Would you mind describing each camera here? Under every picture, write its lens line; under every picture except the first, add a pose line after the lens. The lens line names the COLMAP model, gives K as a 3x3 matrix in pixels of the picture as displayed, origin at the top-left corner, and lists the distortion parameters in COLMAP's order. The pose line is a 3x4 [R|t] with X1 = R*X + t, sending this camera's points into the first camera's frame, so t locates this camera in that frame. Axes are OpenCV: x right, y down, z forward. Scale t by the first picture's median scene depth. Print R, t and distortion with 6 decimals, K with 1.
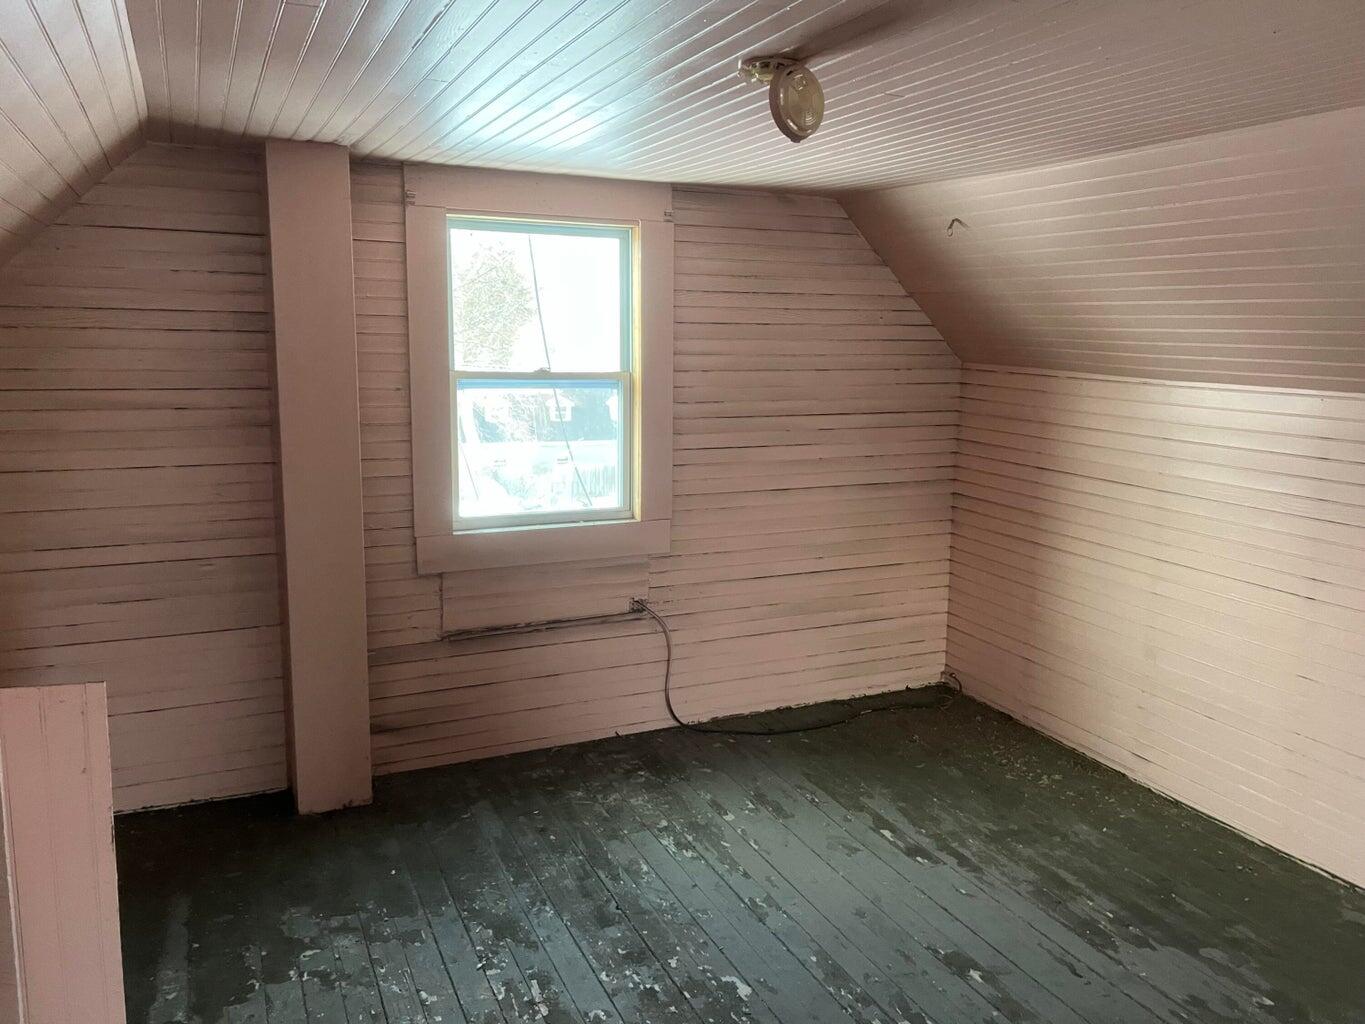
lens RADIAL K [[1023.8, 0, 682.4], [0, 1023.8, 501.7], [0, 0, 1]] dist [0.046717, -0.053065]
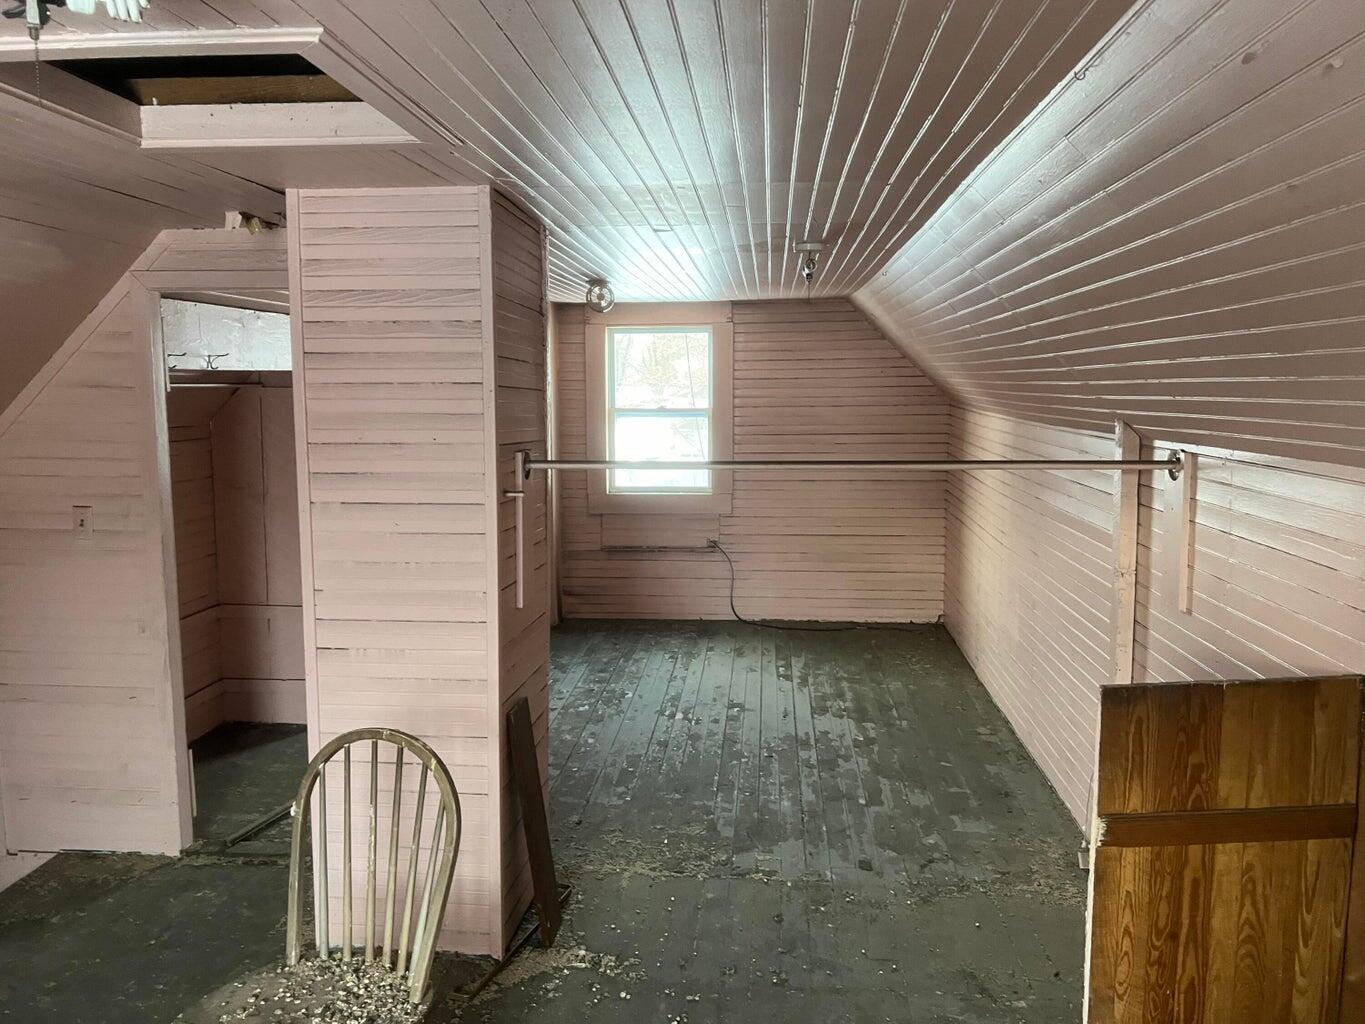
lens RADIAL K [[1023.8, 0, 682.7], [0, 1023.8, 510.9], [0, 0, 1]] dist [0.046717, -0.053065]
pose [[0.857113, 0.042865, -0.513342, 0.863093], [-0.062957, 0.997778, -0.021801, 0.095118], [0.511267, 0.051004, 0.857907, -0.544965]]
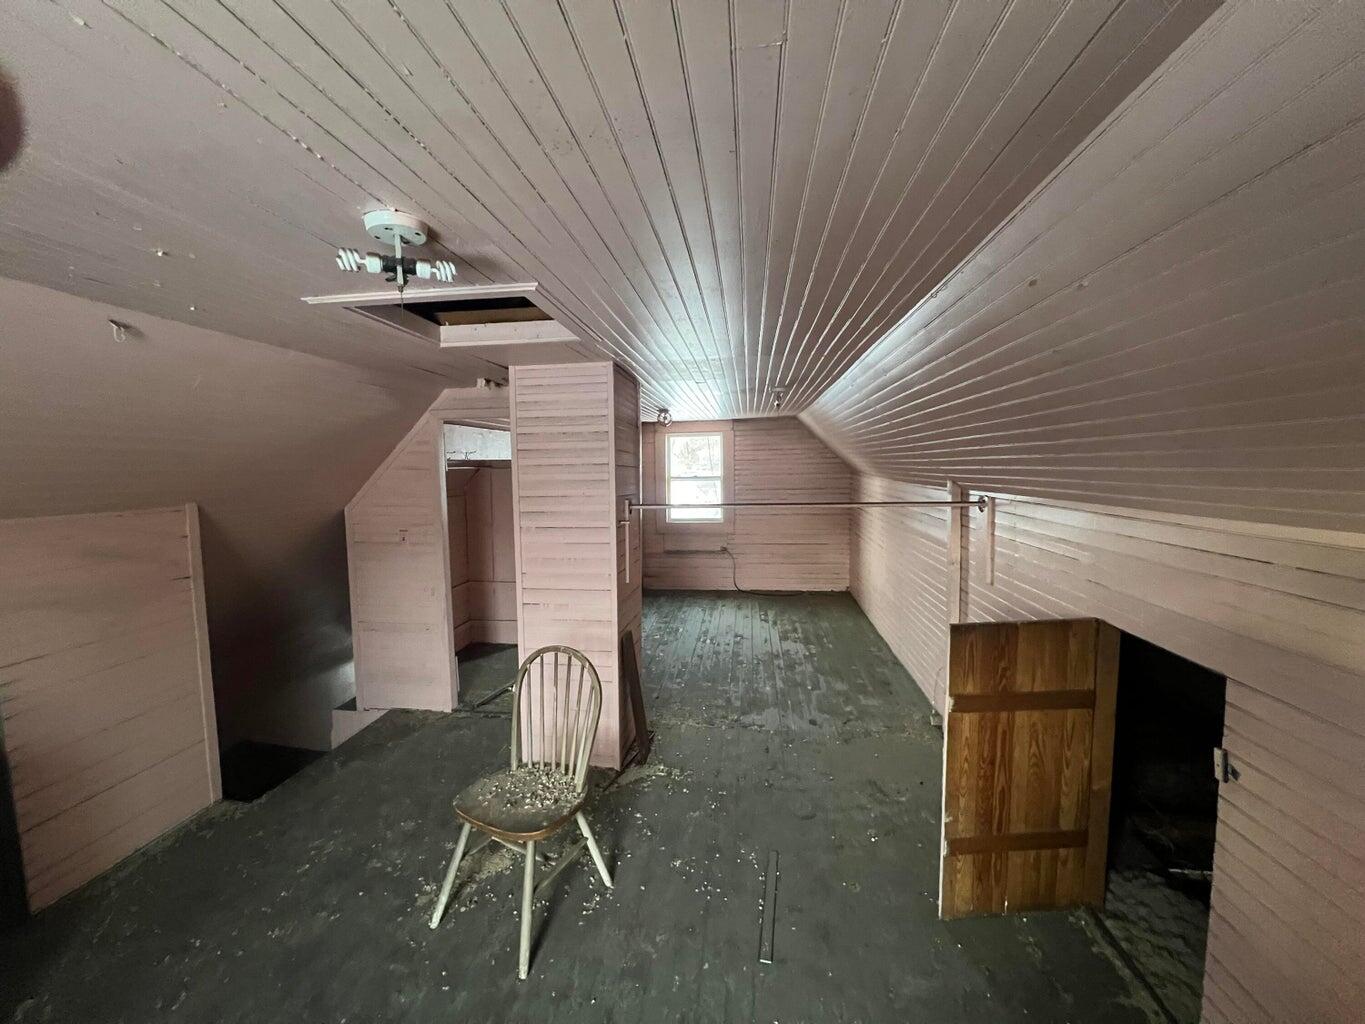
lens RADIAL K [[545.9, 0, 671.2], [0, 545.9, 515.5], [0, 0, 1]] dist [-0.004310, 0.000392]
pose [[0.827695, 0.020419, -0.560807, 0.845817], [-0.057265, 0.997194, -0.048209, 0.097942], [0.558249, 0.072017, 0.826542, -0.554559]]
